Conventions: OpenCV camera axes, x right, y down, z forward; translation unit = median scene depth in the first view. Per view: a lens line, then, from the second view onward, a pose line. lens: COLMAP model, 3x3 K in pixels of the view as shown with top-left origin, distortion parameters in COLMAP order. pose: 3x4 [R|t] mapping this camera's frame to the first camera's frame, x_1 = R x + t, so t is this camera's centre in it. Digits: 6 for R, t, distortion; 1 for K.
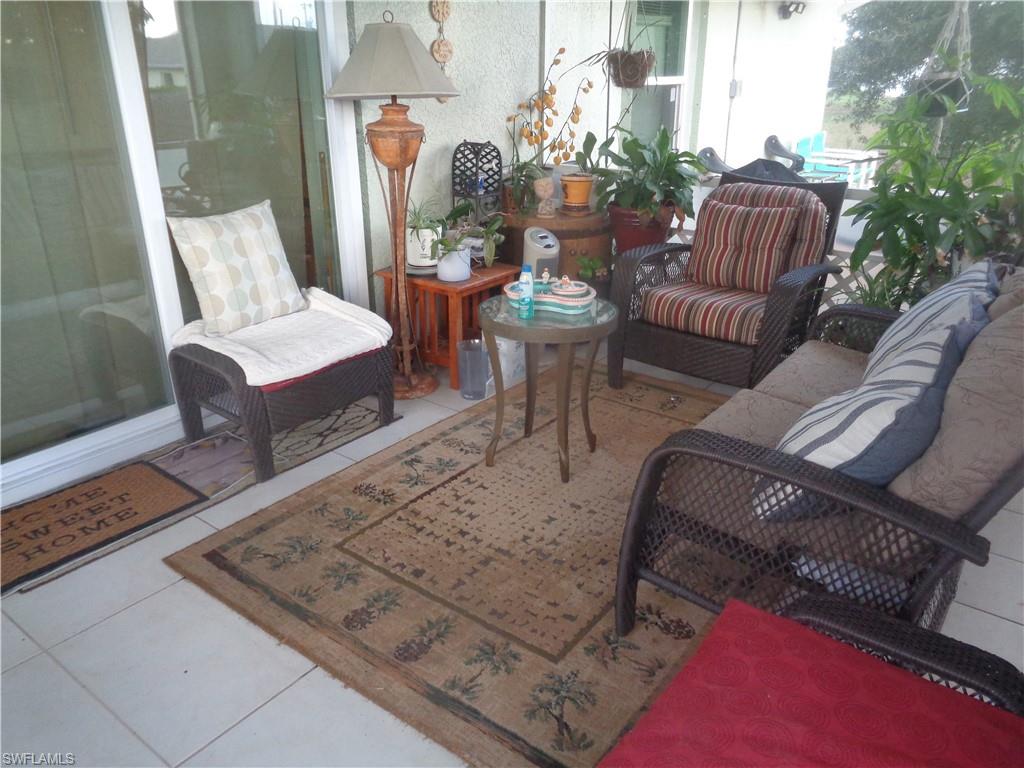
lens RADIAL K [[765.8, 0, 512.0], [0, 765.8, 384.0], [0, 0, 1]] dist [0.000765, 0.001716]
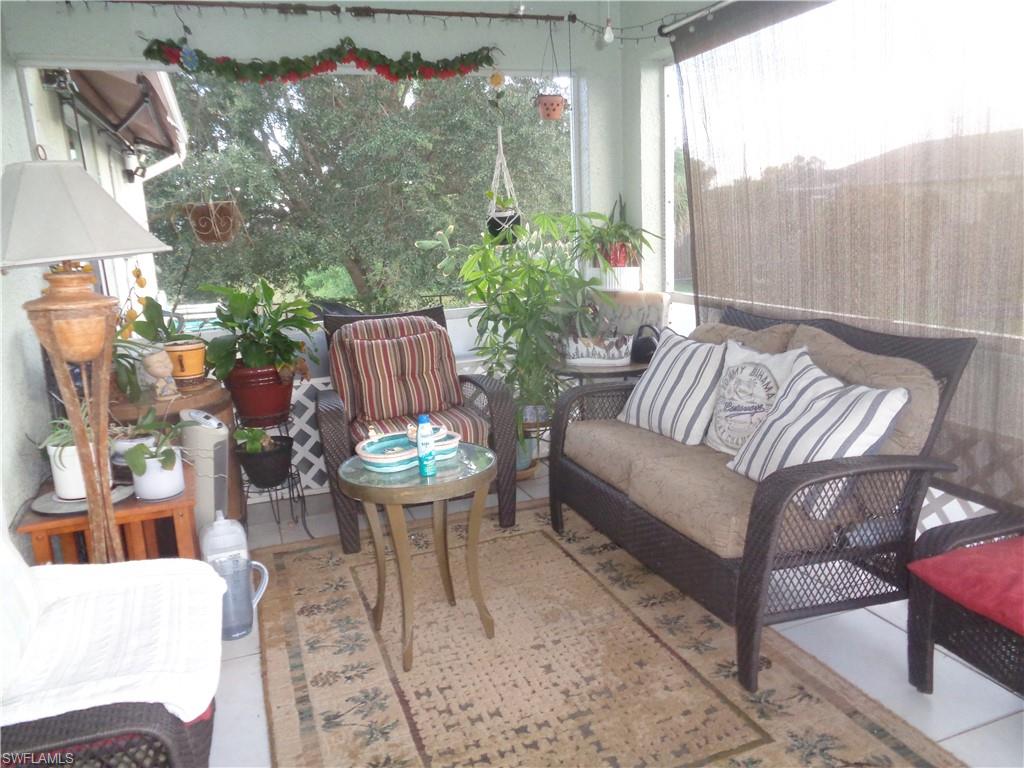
lens RADIAL K [[765.8, 0, 512.0], [0, 765.8, 384.0], [0, 0, 1]] dist [0.000765, 0.001716]
pose [[0.536724, -0.207869, 0.817752, -0.596010], [0.368444, 0.929634, -0.005516, -0.135764], [-0.759063, 0.304256, 0.575545, 0.372828]]
